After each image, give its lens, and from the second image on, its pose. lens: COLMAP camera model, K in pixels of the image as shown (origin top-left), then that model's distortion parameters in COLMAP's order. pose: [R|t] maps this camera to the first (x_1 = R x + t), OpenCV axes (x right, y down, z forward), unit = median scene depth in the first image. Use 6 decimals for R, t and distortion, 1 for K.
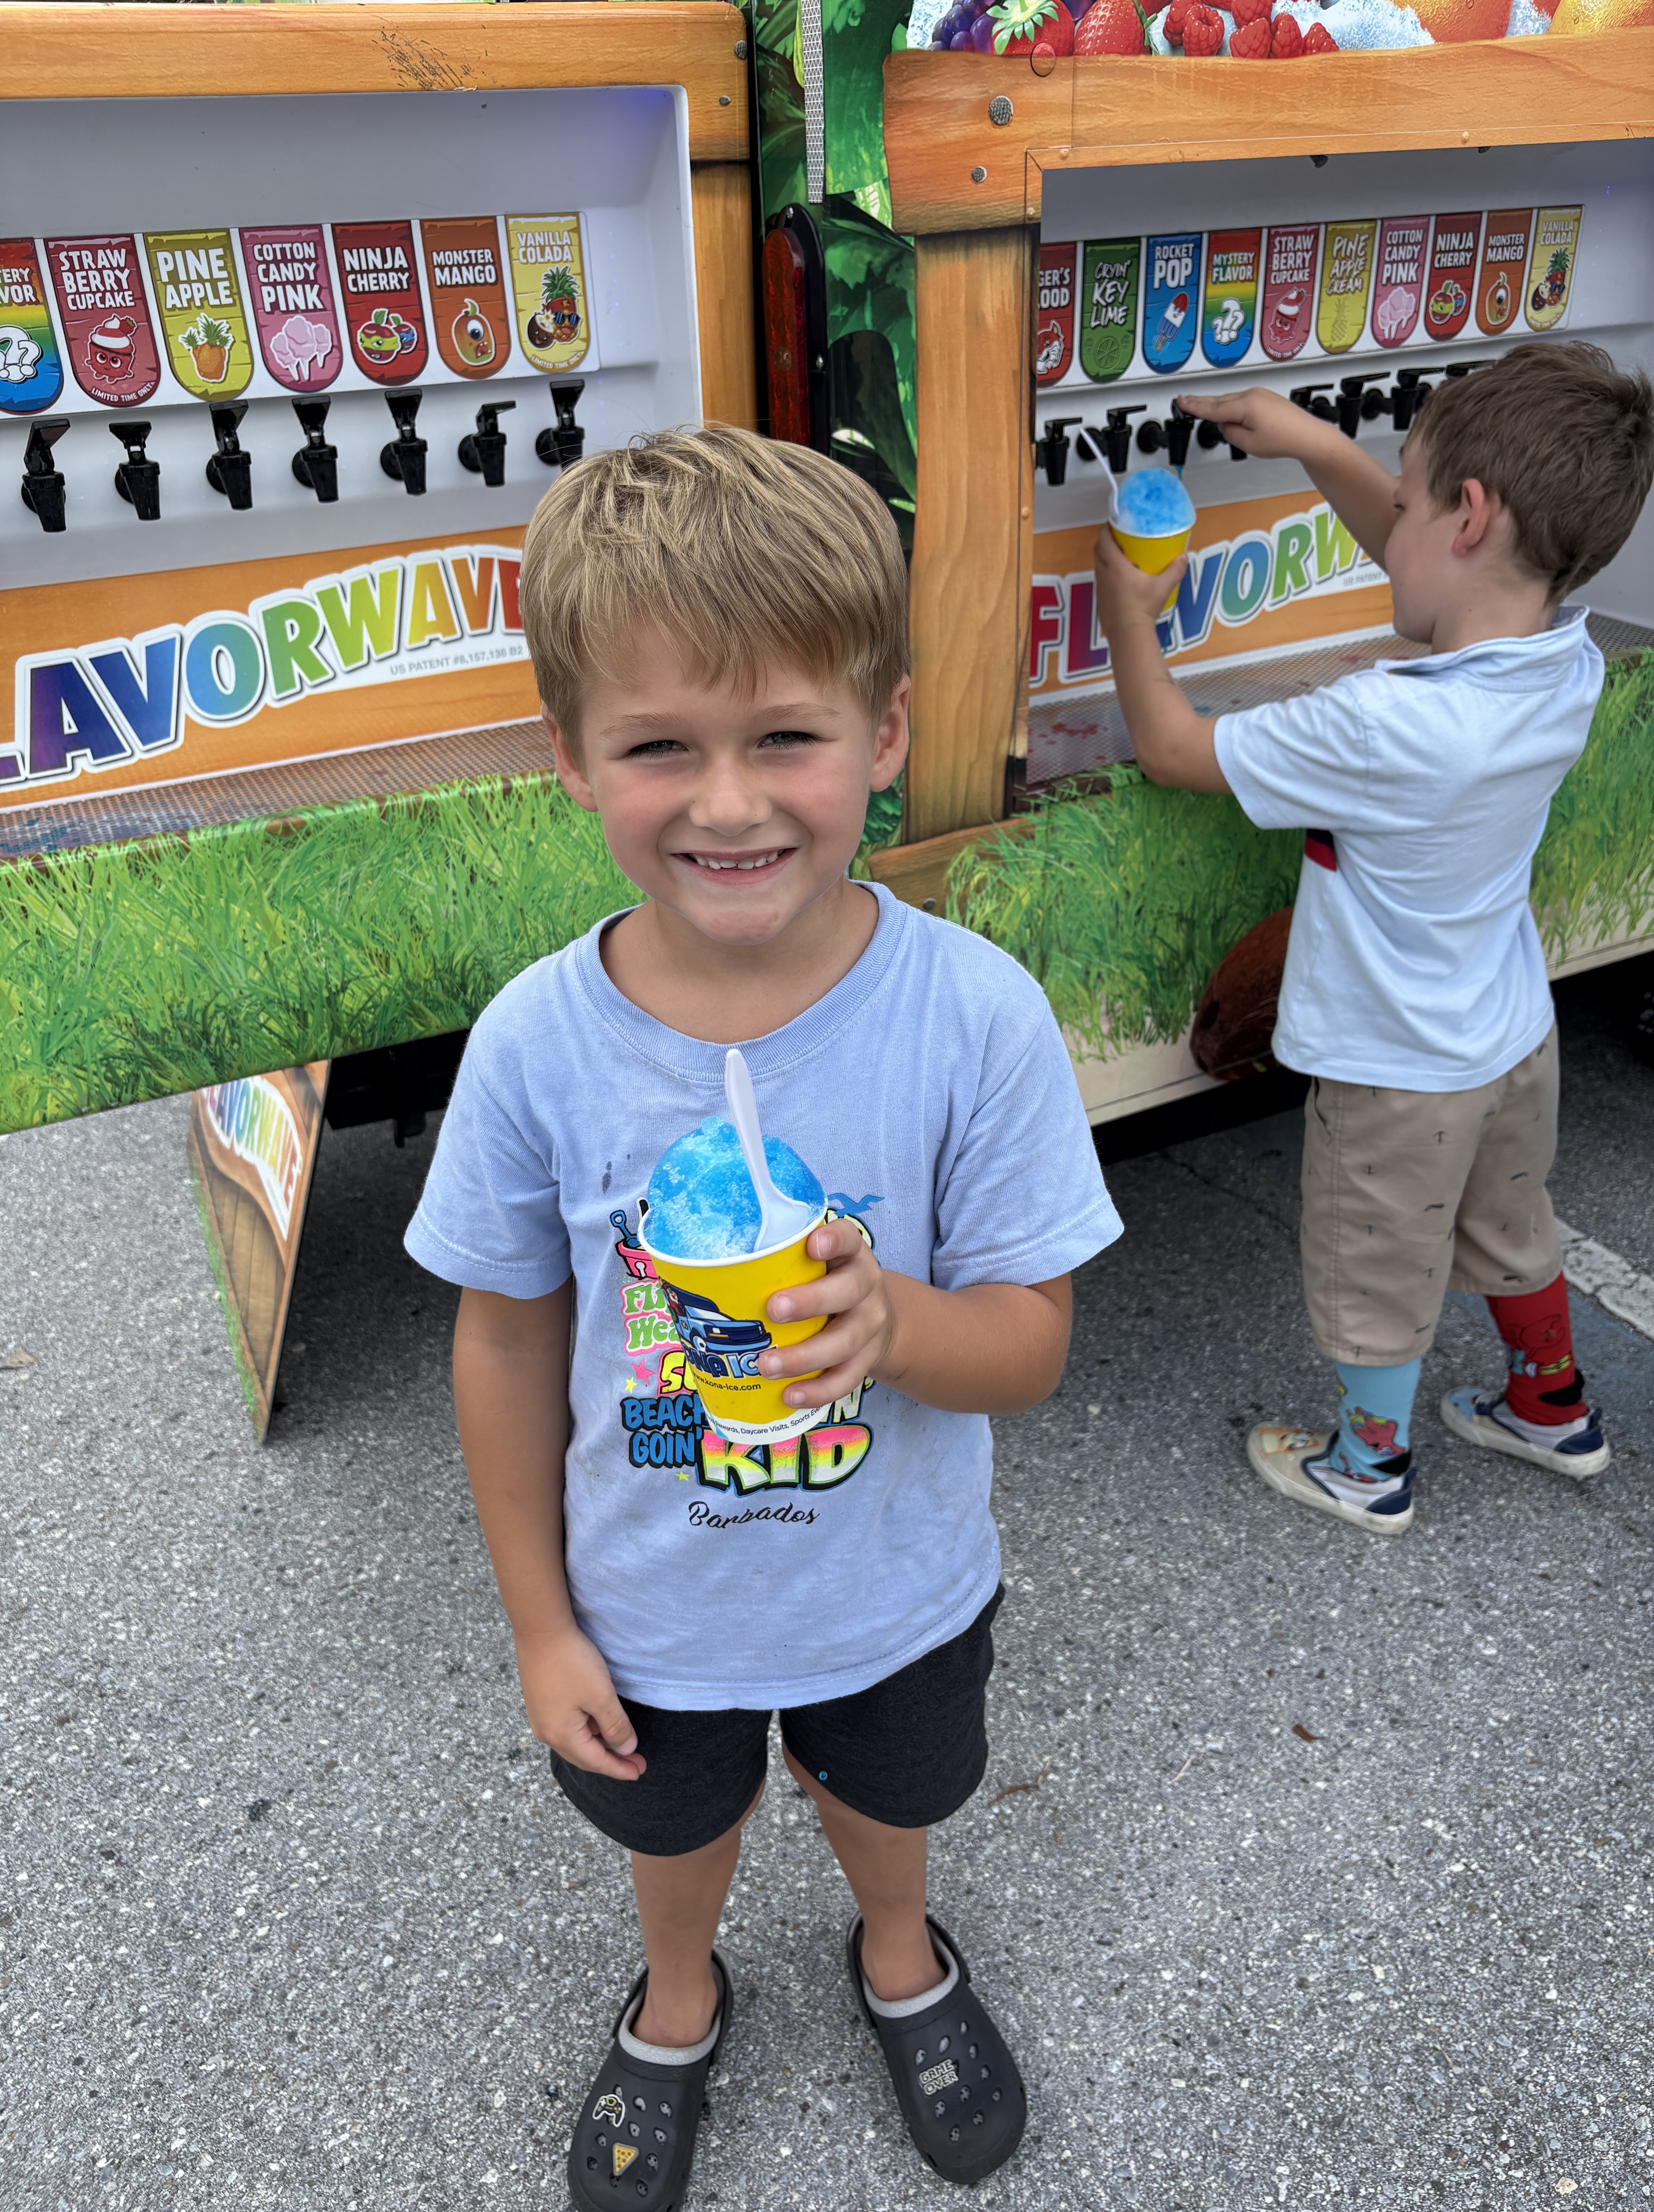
lens RADIAL K [[1678.1, 0, 839.4], [0, 1678.1, 1108.9], [0, 0, 1]] dist [0.072415, -0.096268]
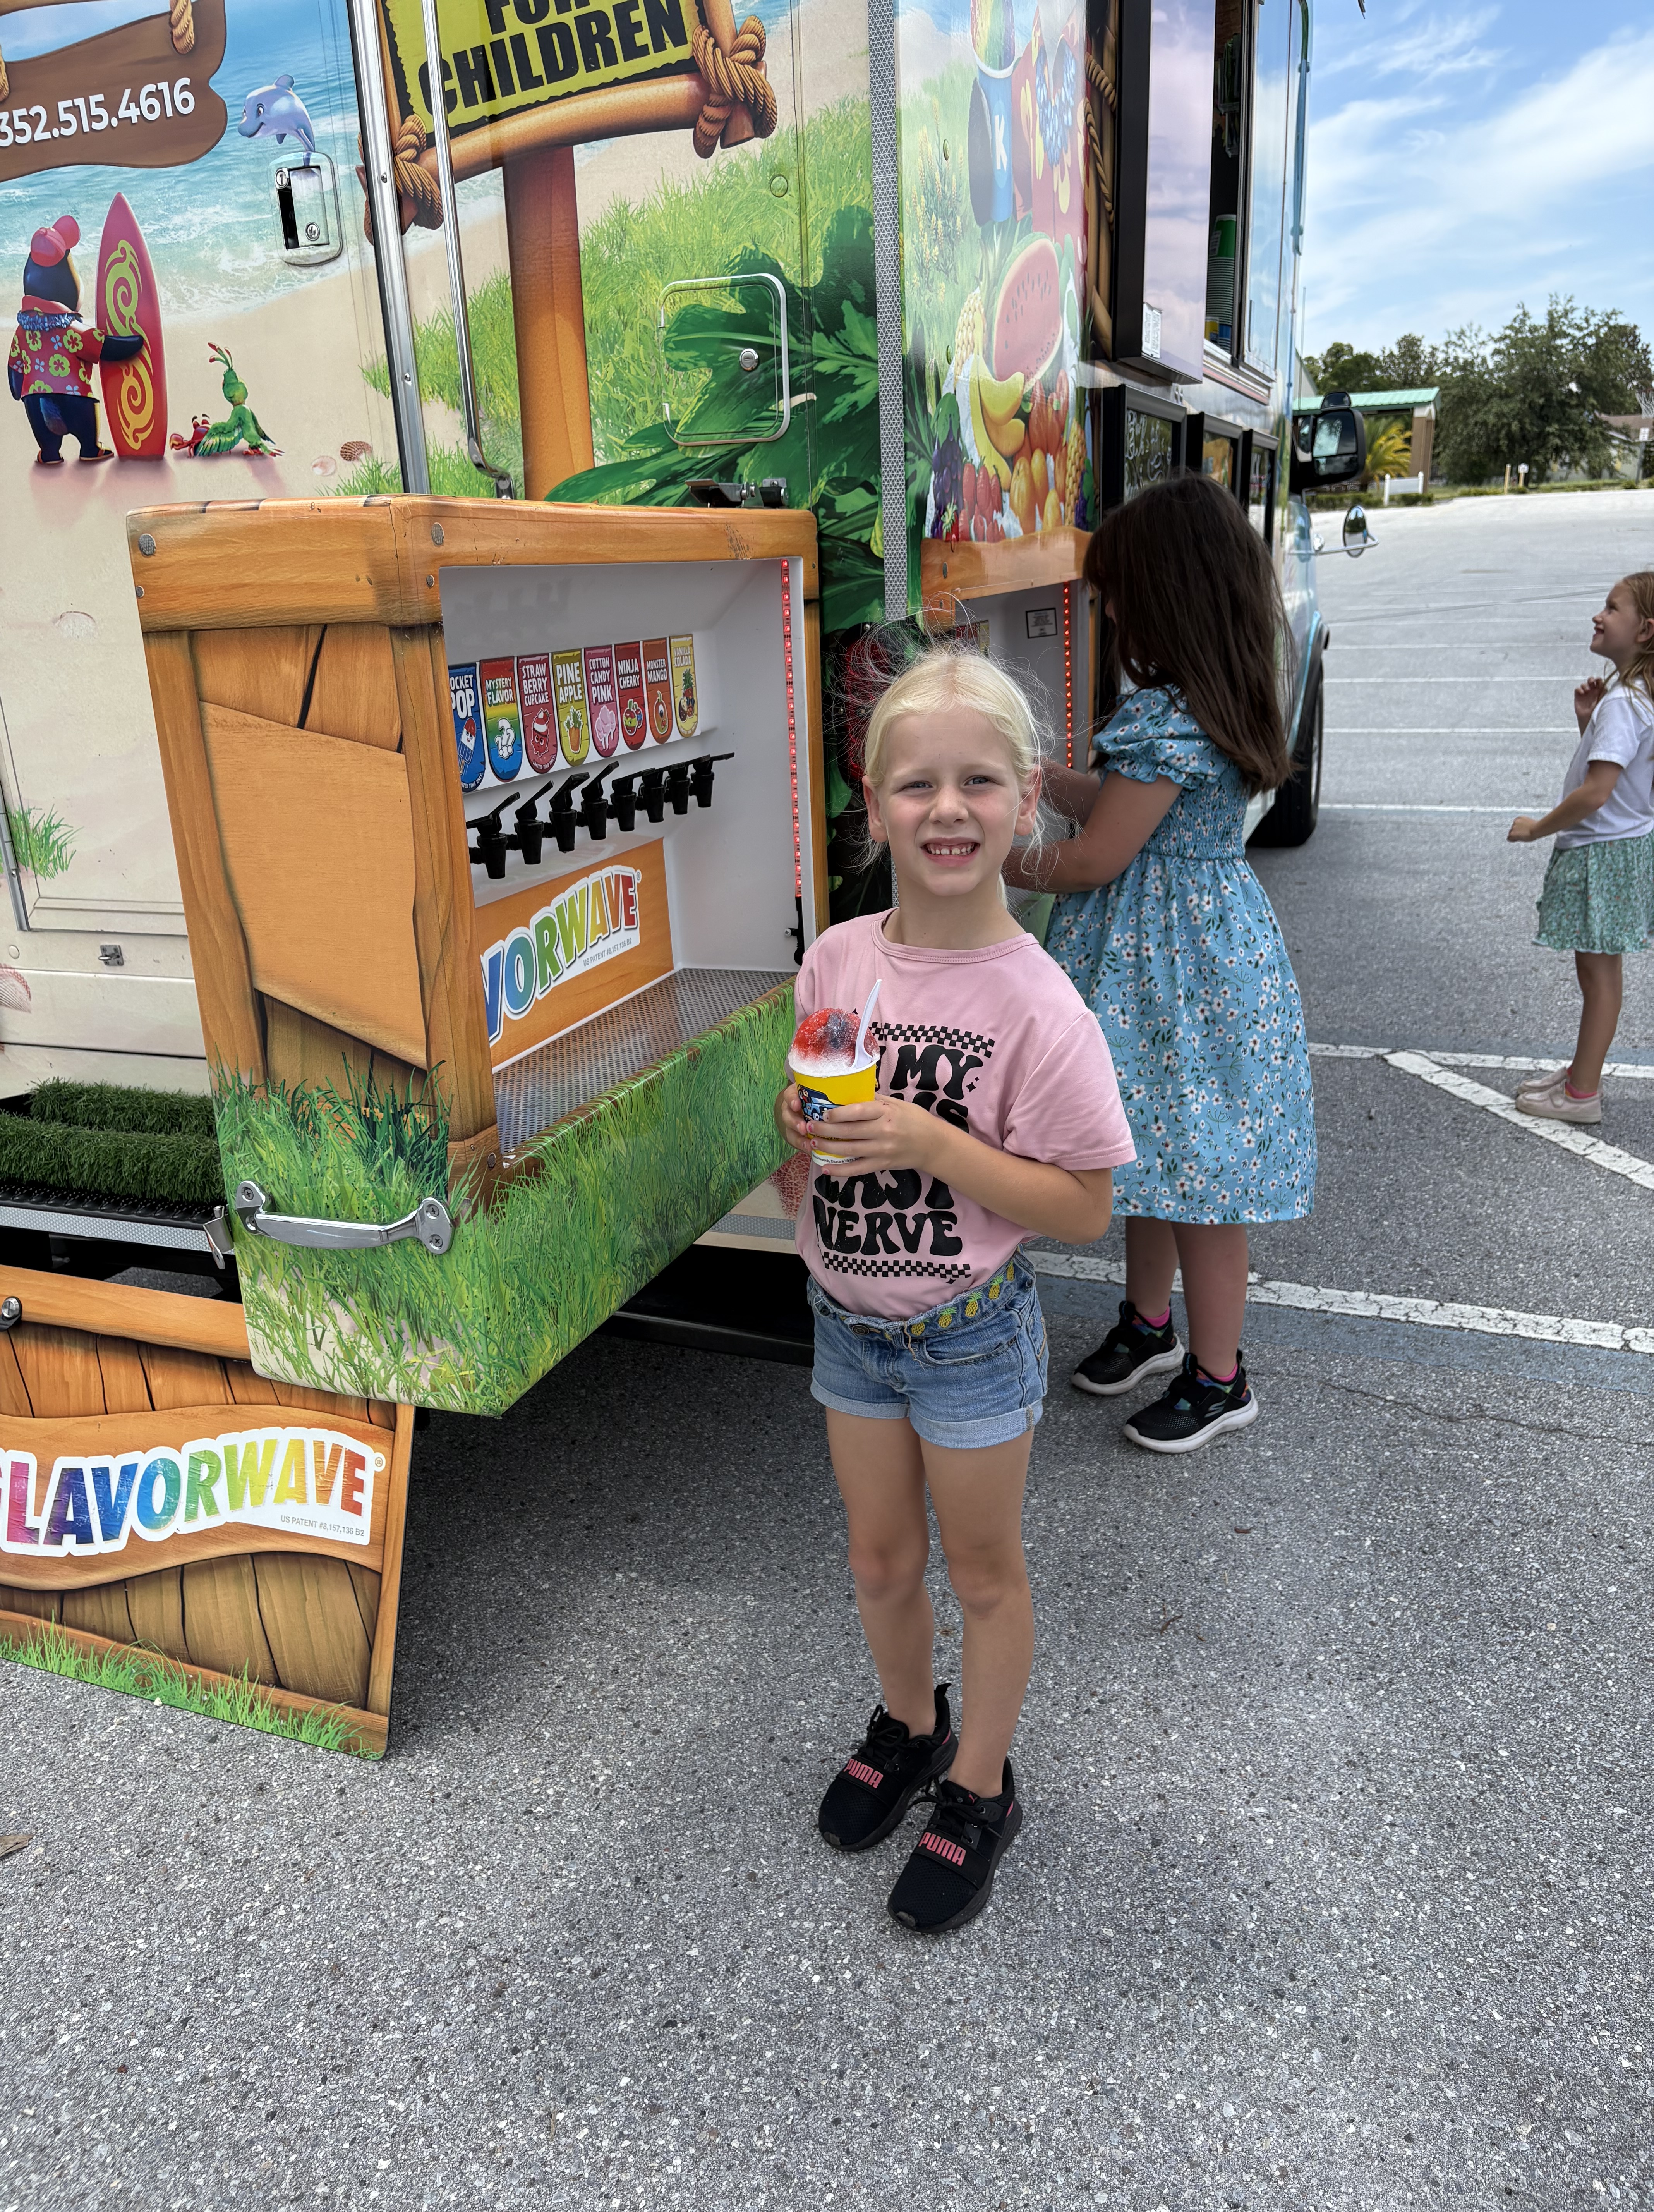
lens RADIAL K [[1665.3, 0, 830.6], [0, 1665.3, 1113.3], [0, 0, 1]] dist [0.029204, -0.034440]
pose [[0.740507, -0.212443, 0.637587, -1.078244], [0.349144, 0.932254, -0.094878, 0.039545], [-0.574236, 0.292868, 0.764514, -0.055591]]
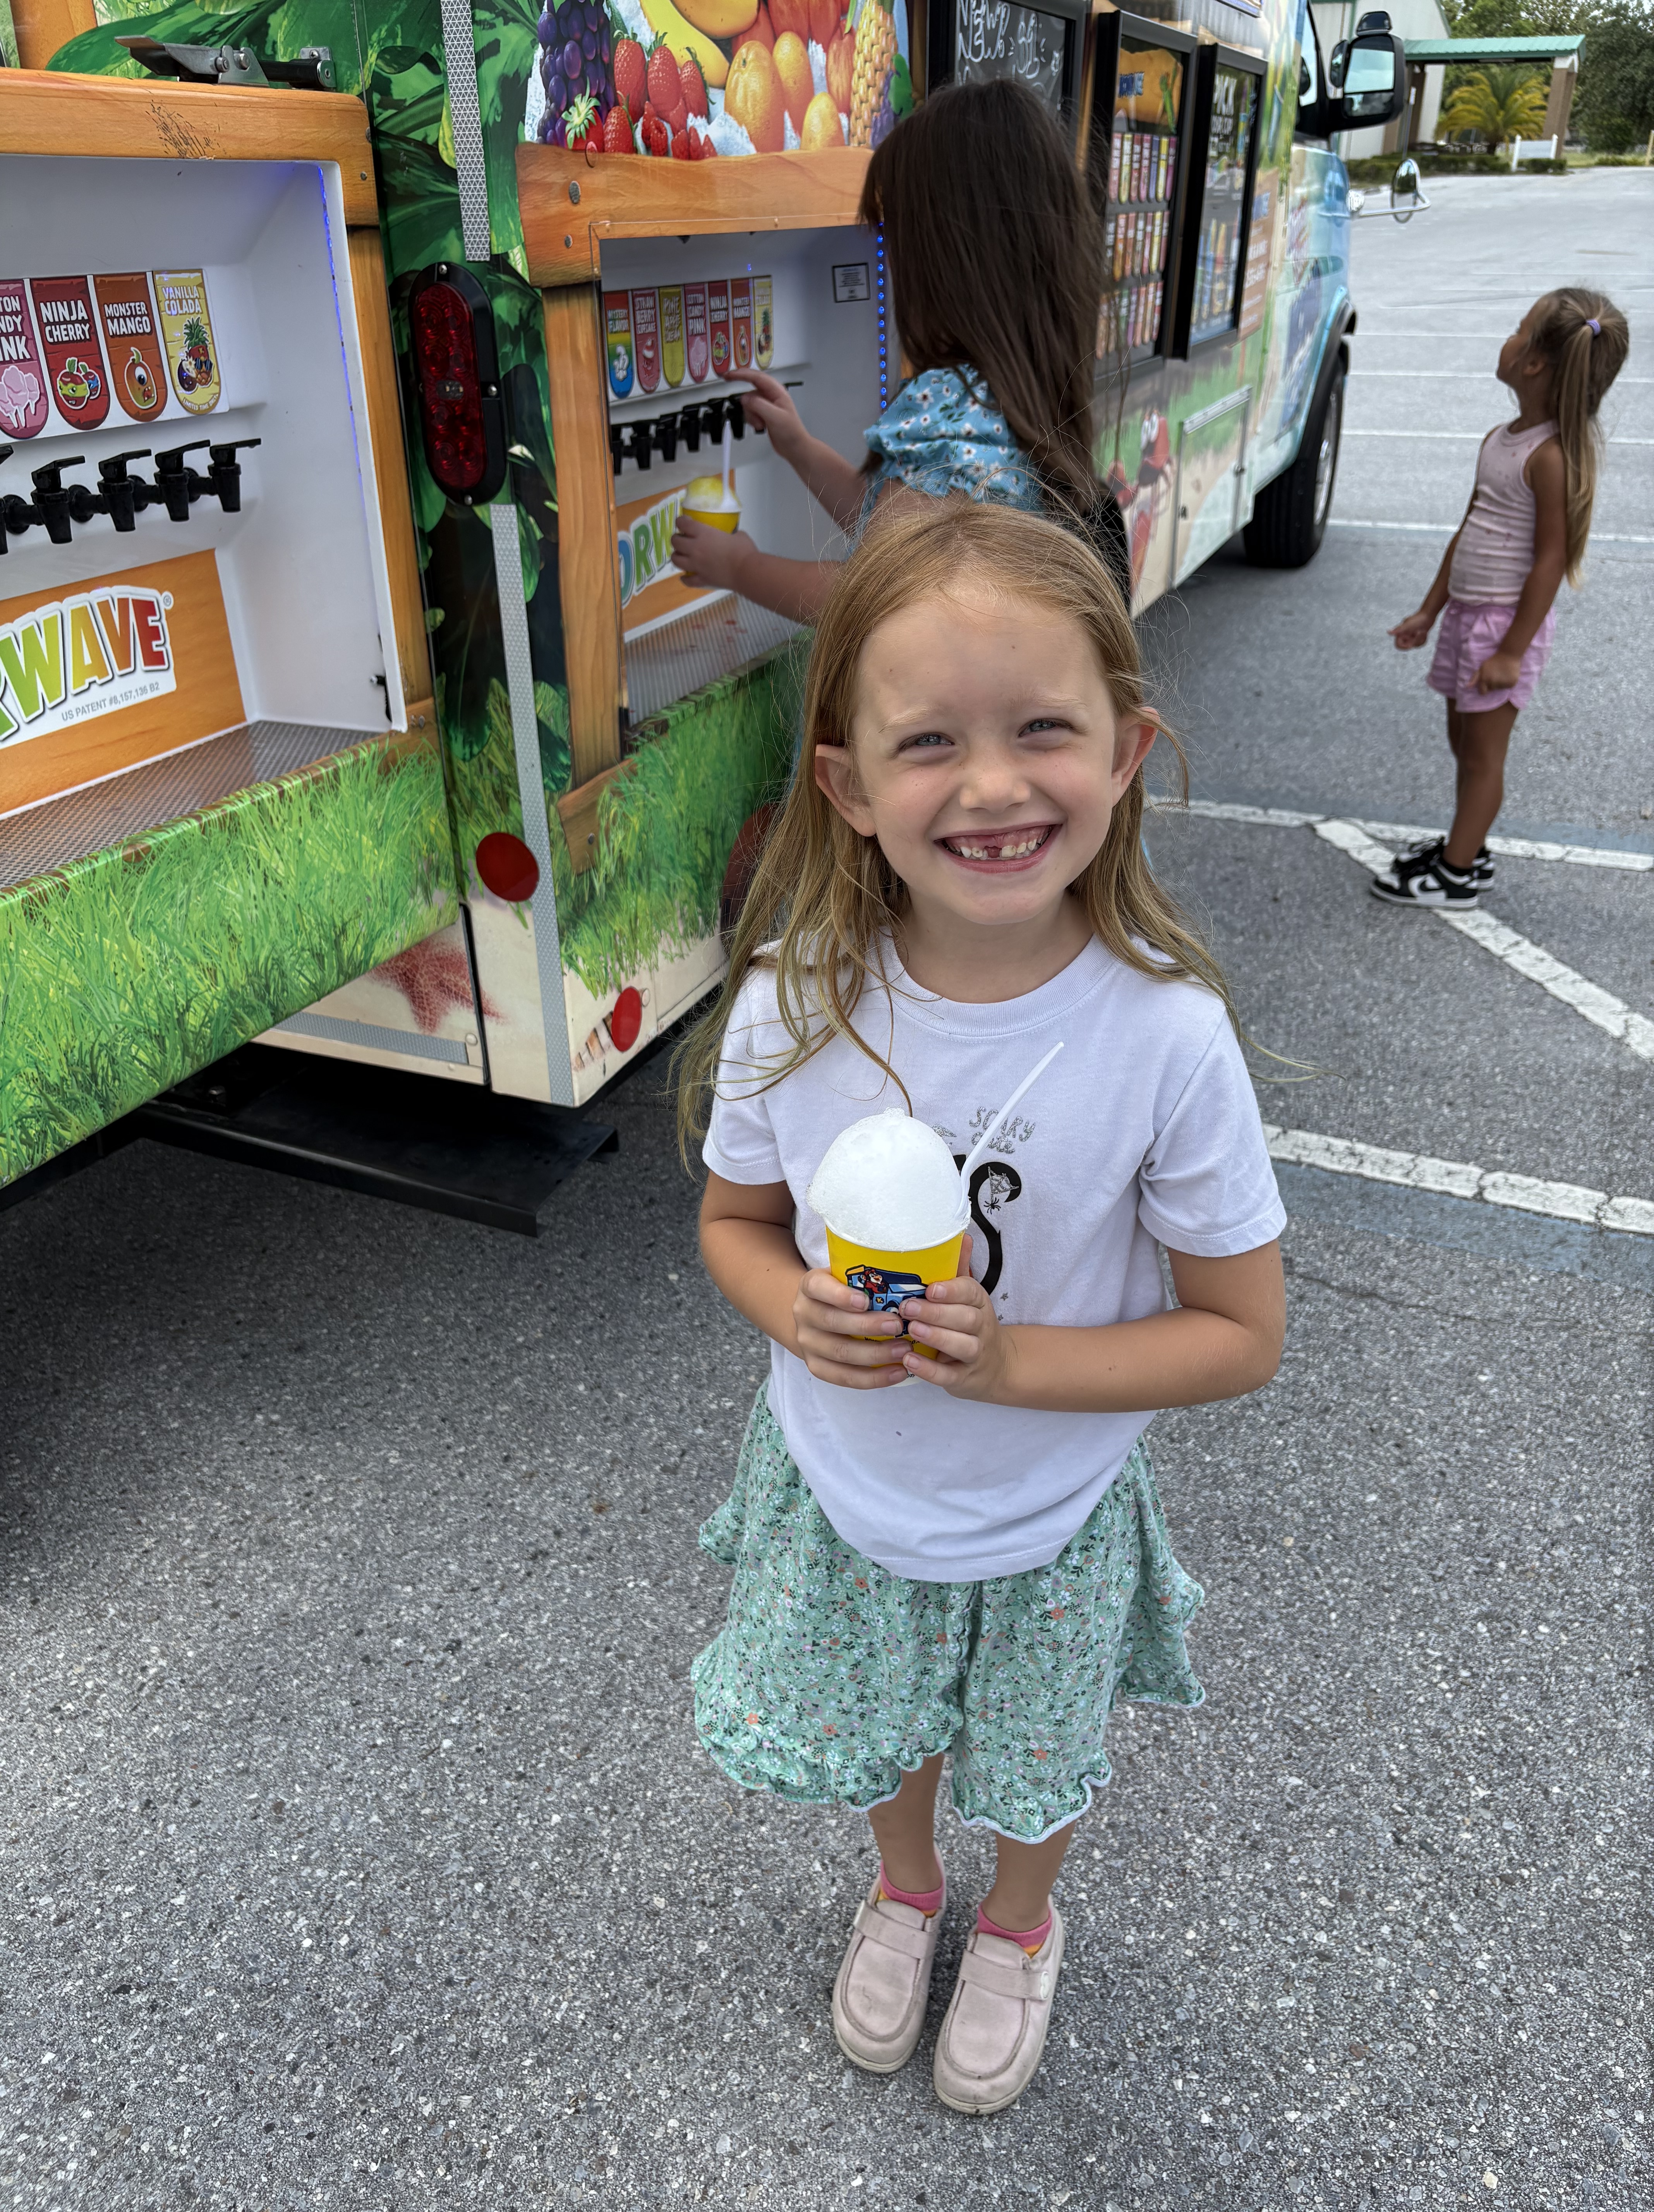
lens RADIAL K [[1674.5, 0, 827.5], [0, 1674.5, 1119.1], [0, 0, 1]] dist [0.050625, -0.063849]
pose [[0.766164, -0.283421, 0.576771, -0.631028], [0.305703, 0.950182, 0.060826, 0.052181], [-0.565277, 0.129718, 0.814638, -0.049783]]
